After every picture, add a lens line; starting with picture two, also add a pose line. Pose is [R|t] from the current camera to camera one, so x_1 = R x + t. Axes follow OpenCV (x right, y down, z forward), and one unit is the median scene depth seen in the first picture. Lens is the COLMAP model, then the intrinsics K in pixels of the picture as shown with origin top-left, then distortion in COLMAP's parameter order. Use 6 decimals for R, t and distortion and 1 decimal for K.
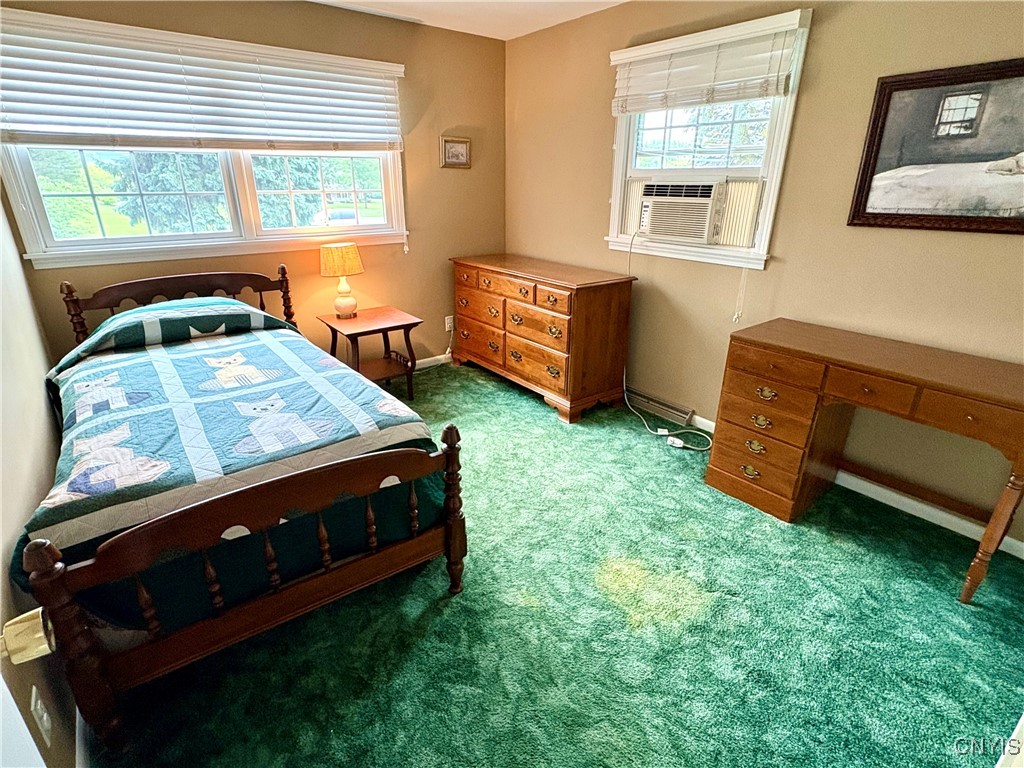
lens RADIAL K [[515.4, 0, 512.0], [0, 515.4, 384.0], [0, 0, 1]] dist [-0.002598, -0.000406]
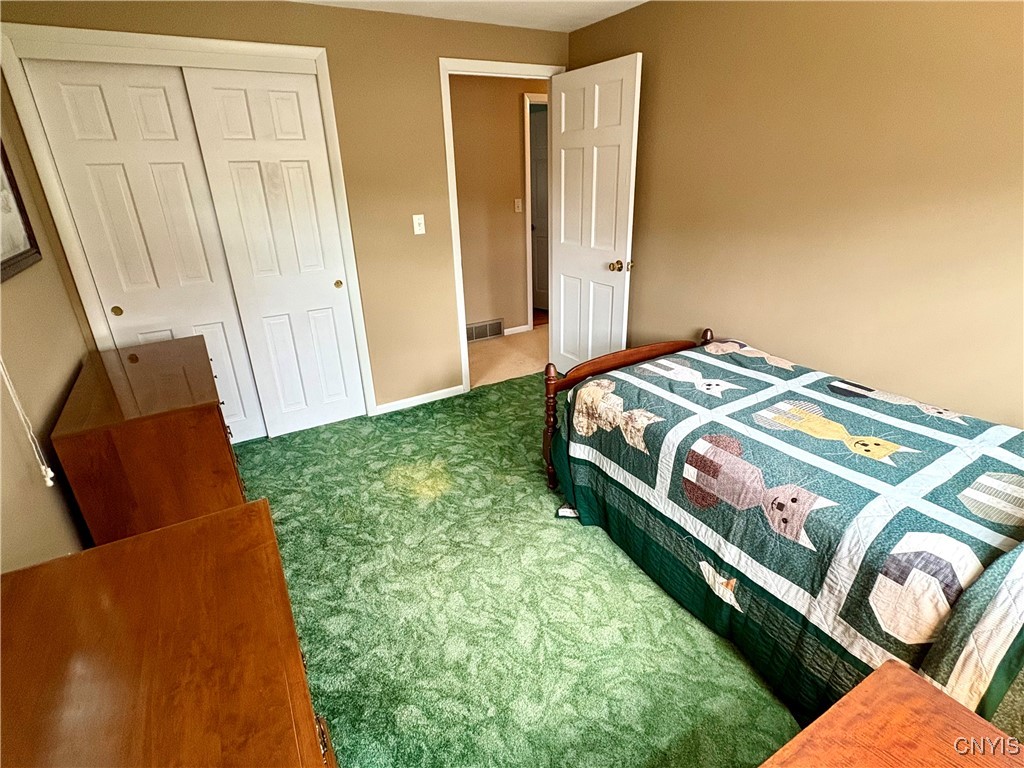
lens RADIAL K [[515.4, 0, 512.0], [0, 515.4, 384.0], [0, 0, 1]] dist [-0.002598, -0.000406]
pose [[-0.990989, -0.023895, 0.131797, -0.178584], [0.074389, 0.720083, 0.689889, -0.776747], [-0.111389, 0.693476, -0.711817, 1.821527]]
